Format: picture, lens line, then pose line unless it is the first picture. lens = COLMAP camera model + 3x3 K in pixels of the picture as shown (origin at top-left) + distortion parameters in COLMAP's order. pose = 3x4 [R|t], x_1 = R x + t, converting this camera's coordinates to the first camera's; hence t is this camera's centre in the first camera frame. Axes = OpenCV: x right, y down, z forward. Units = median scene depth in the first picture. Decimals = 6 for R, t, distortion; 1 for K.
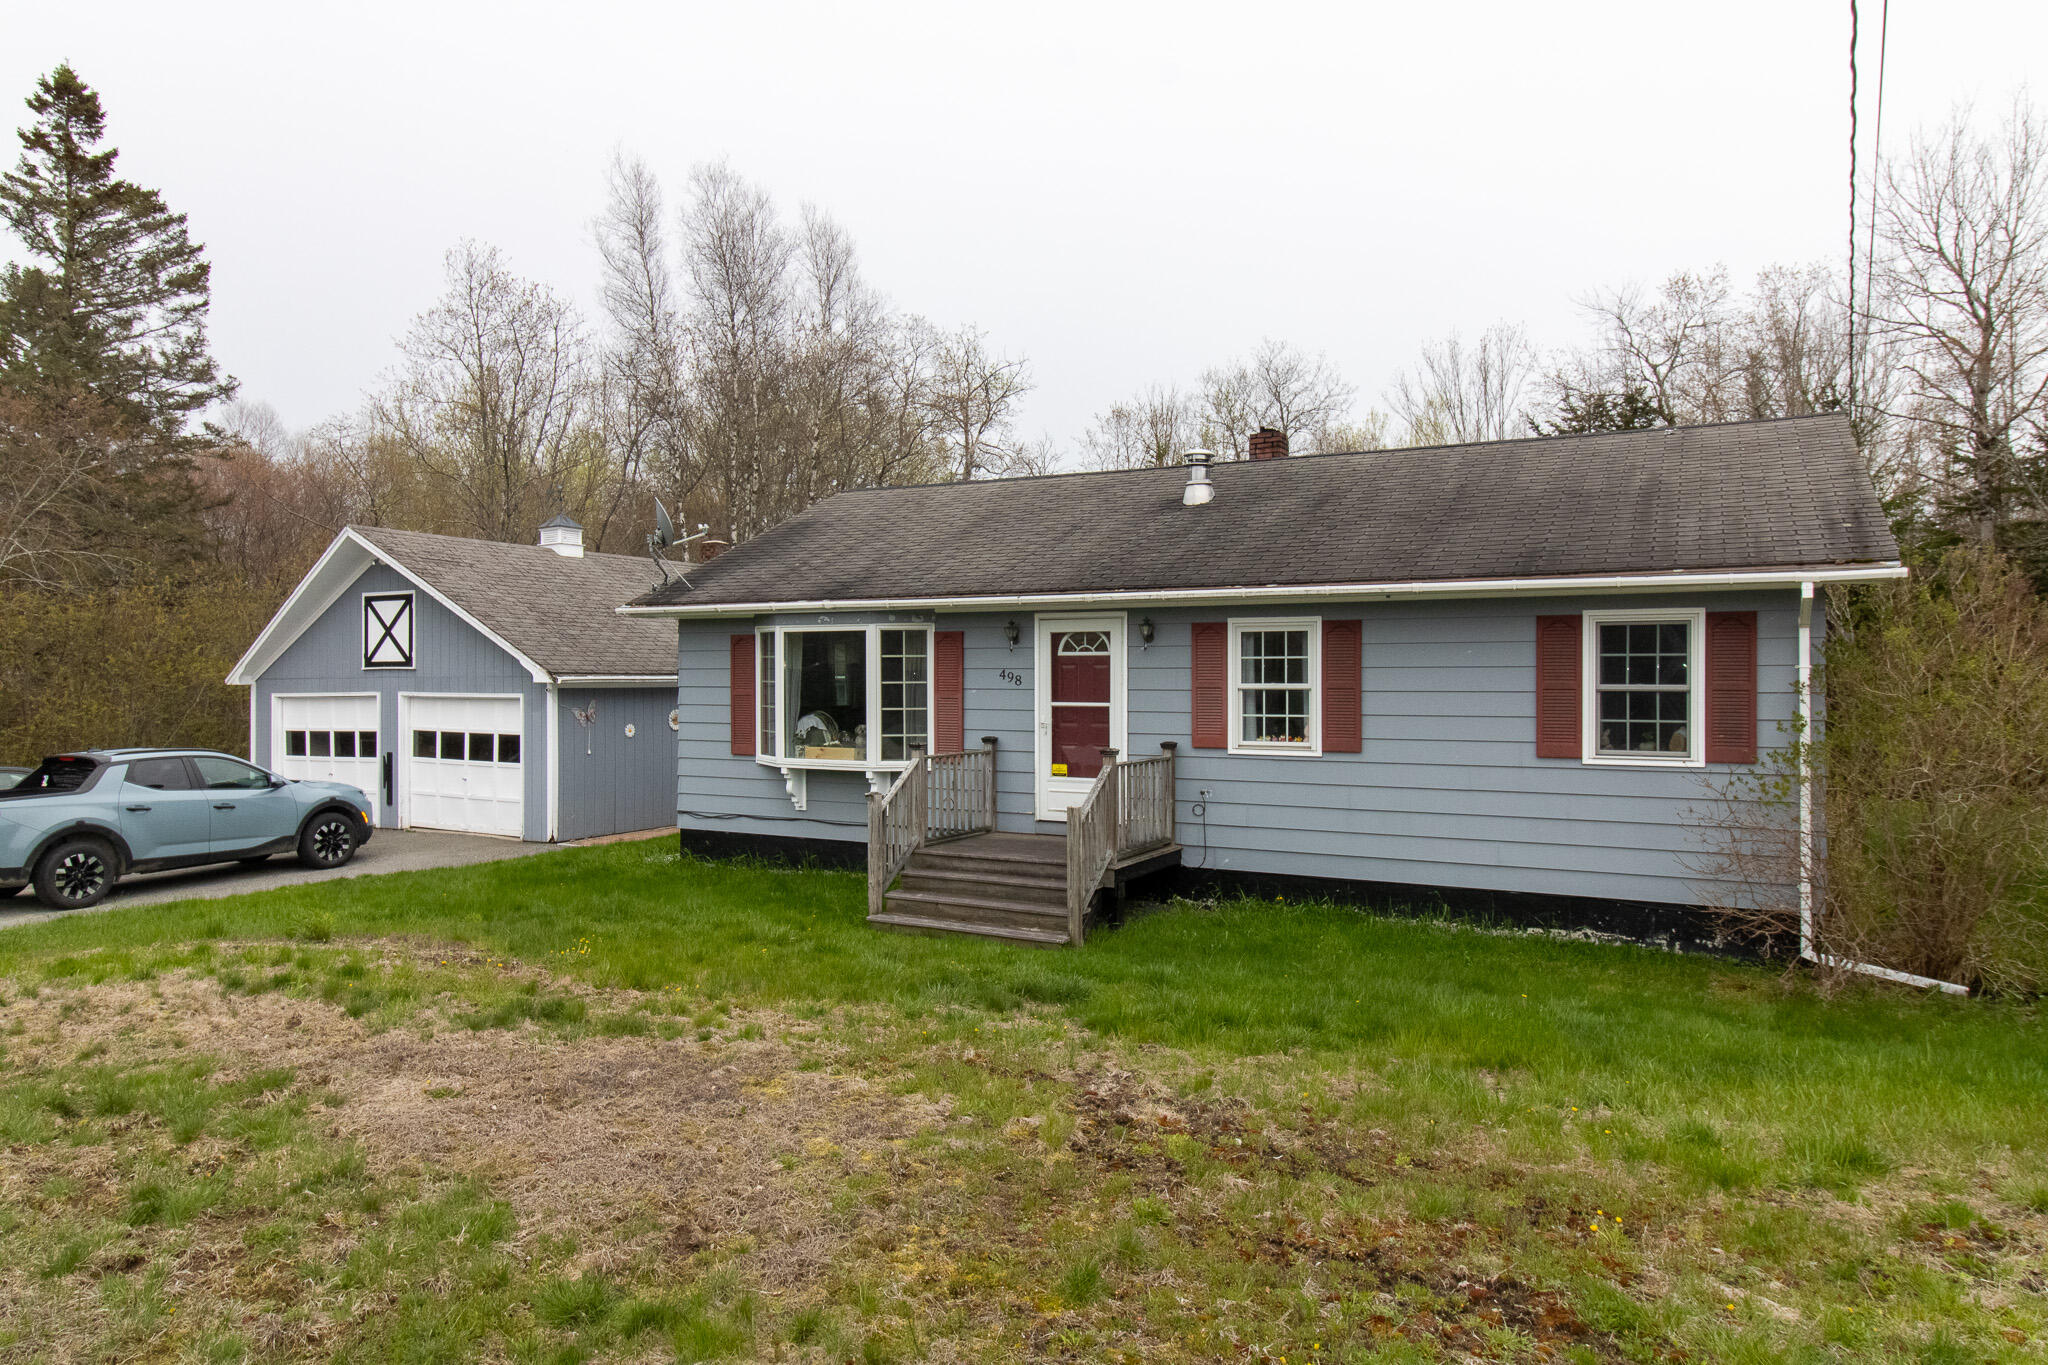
lens RADIAL K [[1331.8, 0, 1023.5], [0, 1331.8, 668.7], [0, 0, 1]] dist [-0.008333, 0.013090]
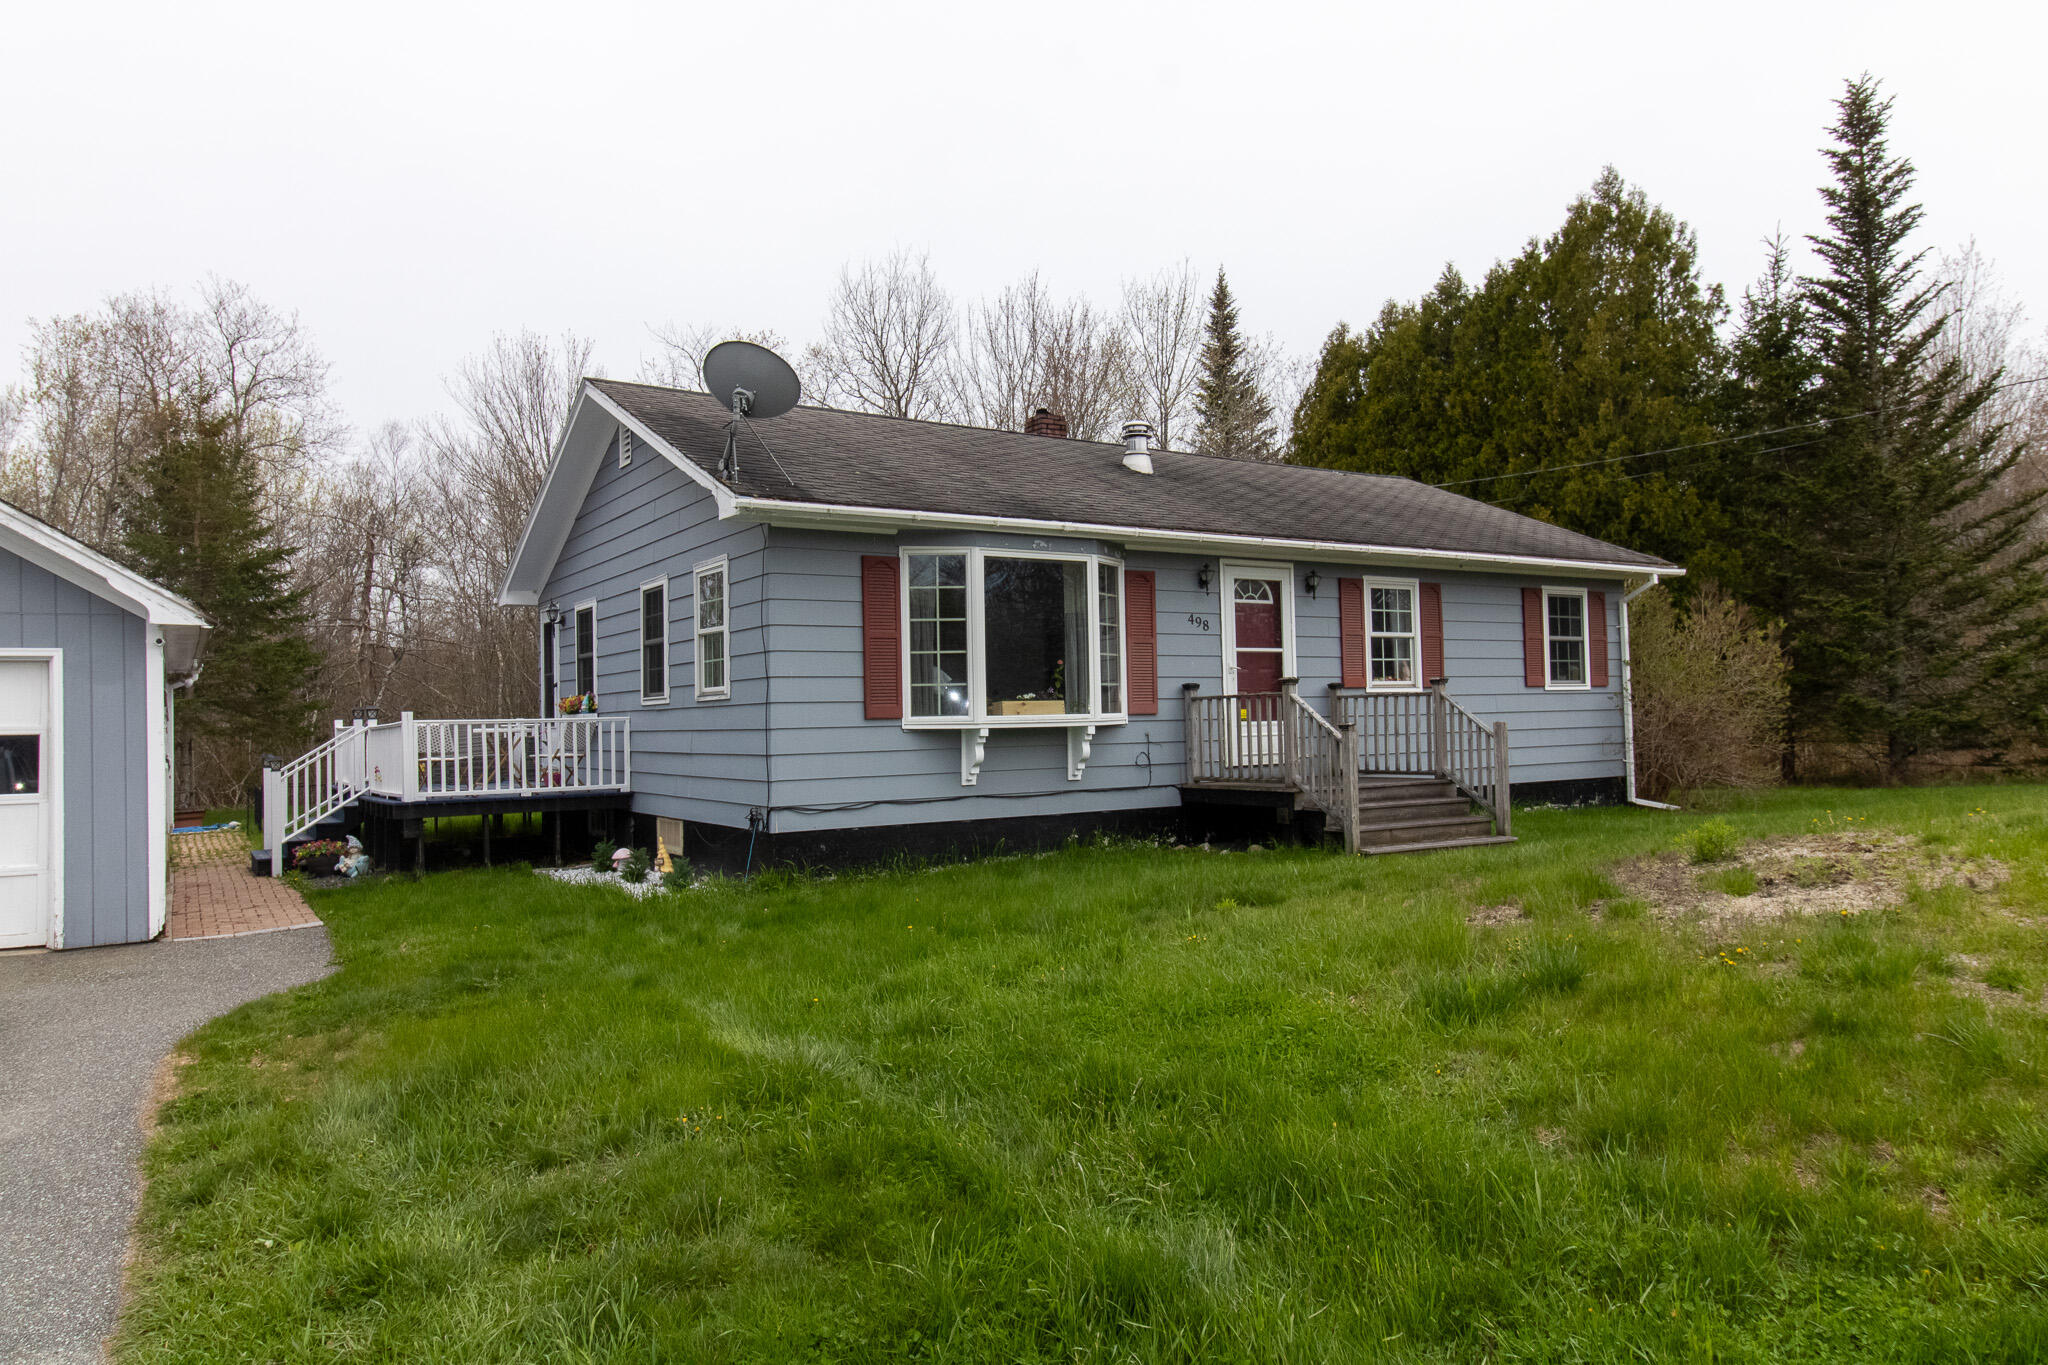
lens RADIAL K [[1331.8, 0, 1041.0], [0, 1331.8, 685.8], [0, 0, 1]] dist [-0.008333, 0.013090]
pose [[0.479154, 0.009505, 0.877680, -0.814226], [0.017896, 0.999628, -0.020595, 0.062953], [-0.877549, 0.025575, 0.478805, 0.569458]]
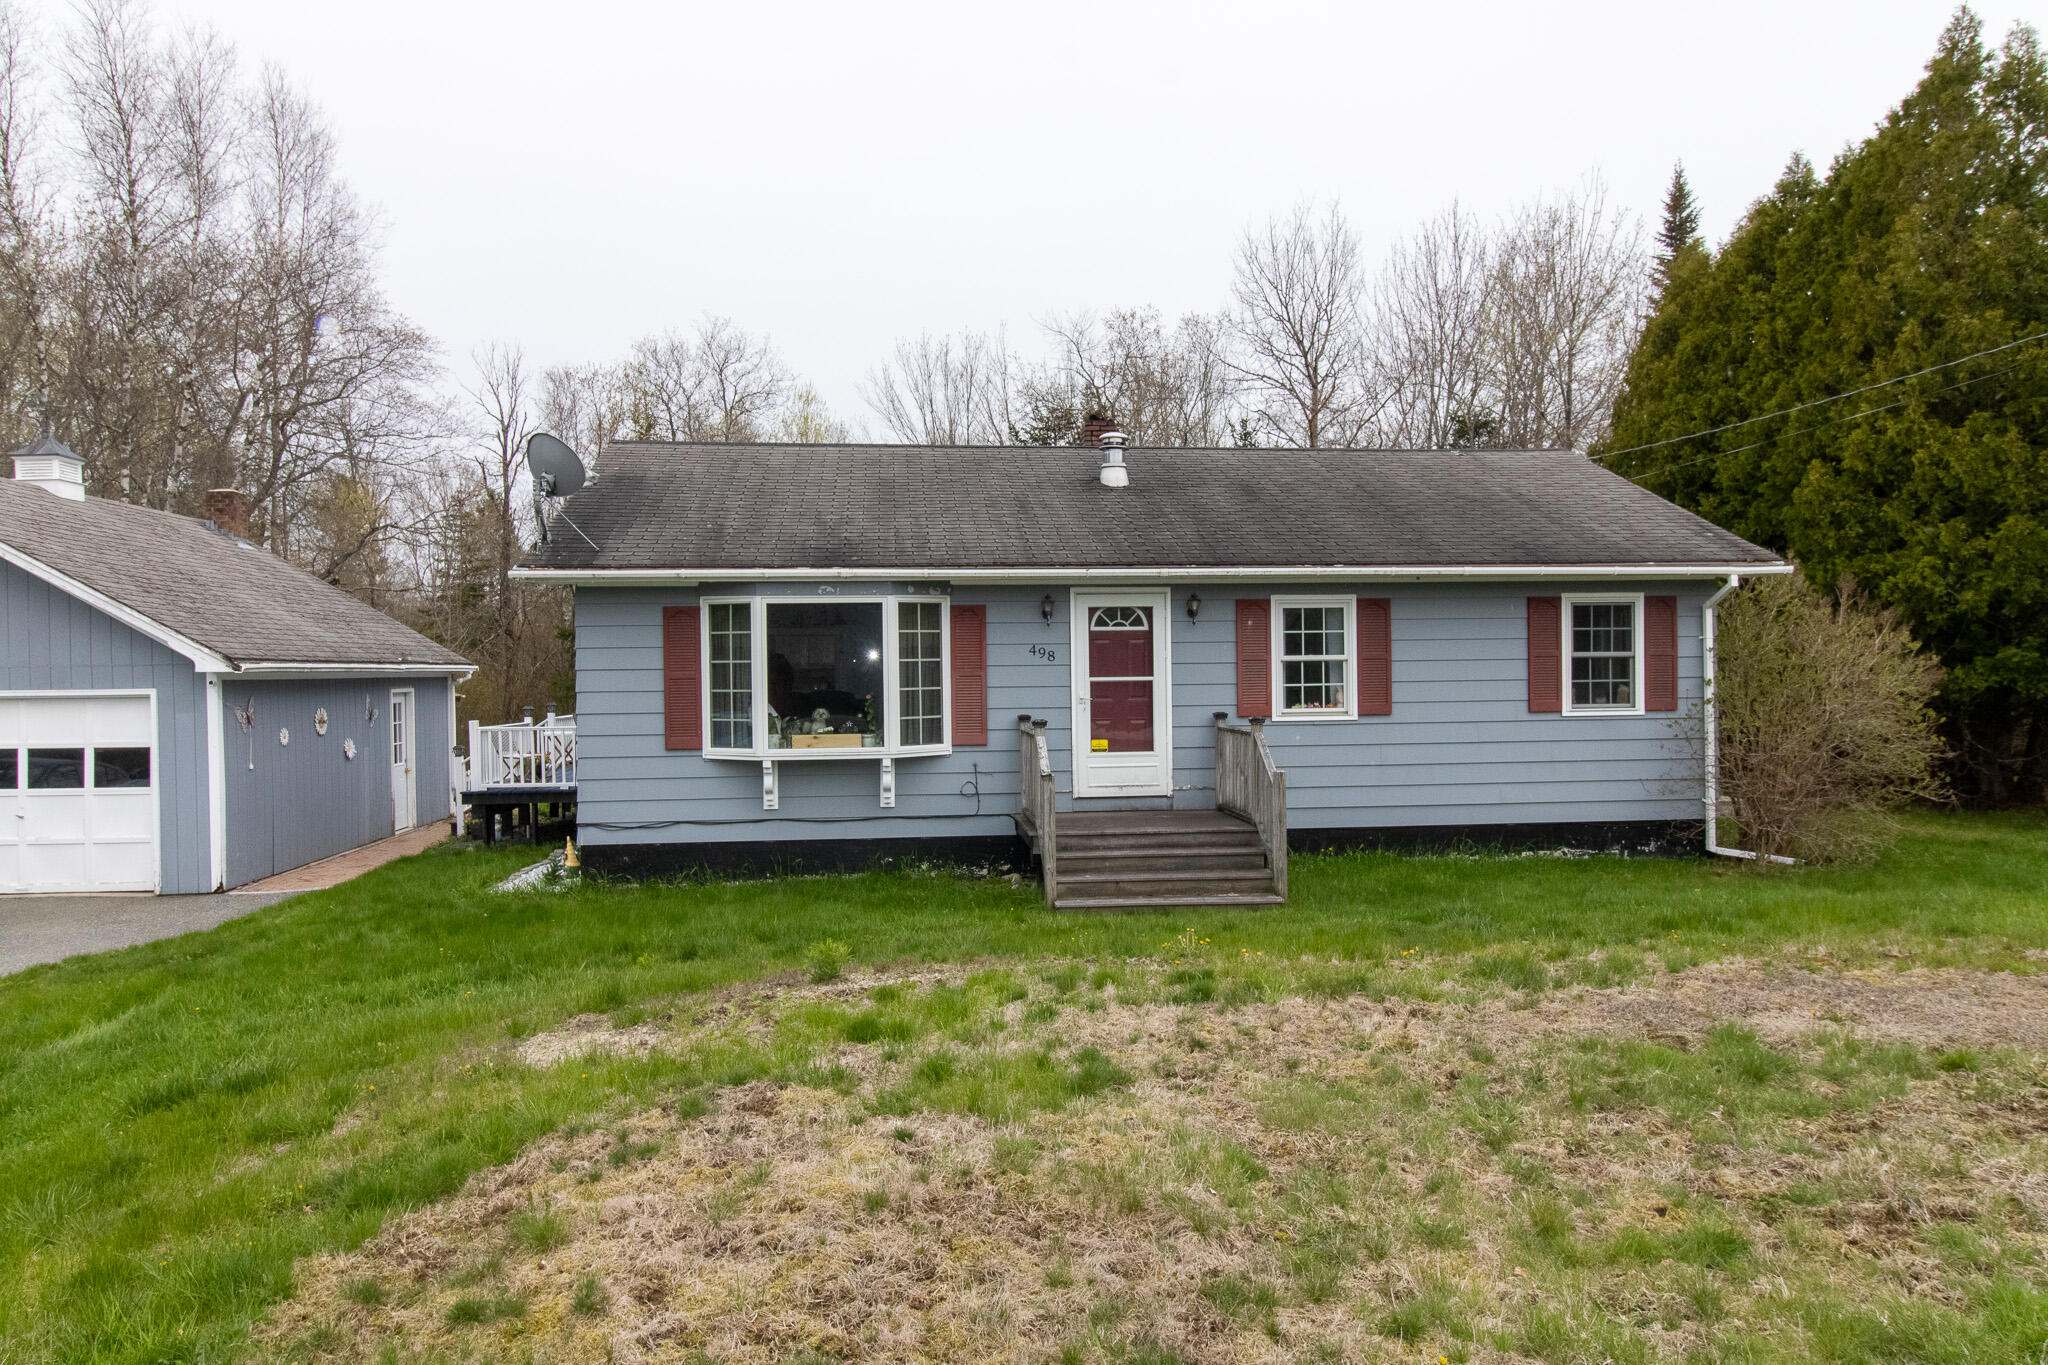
lens RADIAL K [[1331.8, 0, 1029.5], [0, 1331.8, 707.8], [0, 0, 1]] dist [-0.008333, 0.013090]
pose [[0.823929, -0.028856, 0.565959, -0.504874], [0.009817, 0.999280, 0.036658, 0.009500], [-0.566609, -0.024647, 0.823618, 0.184588]]
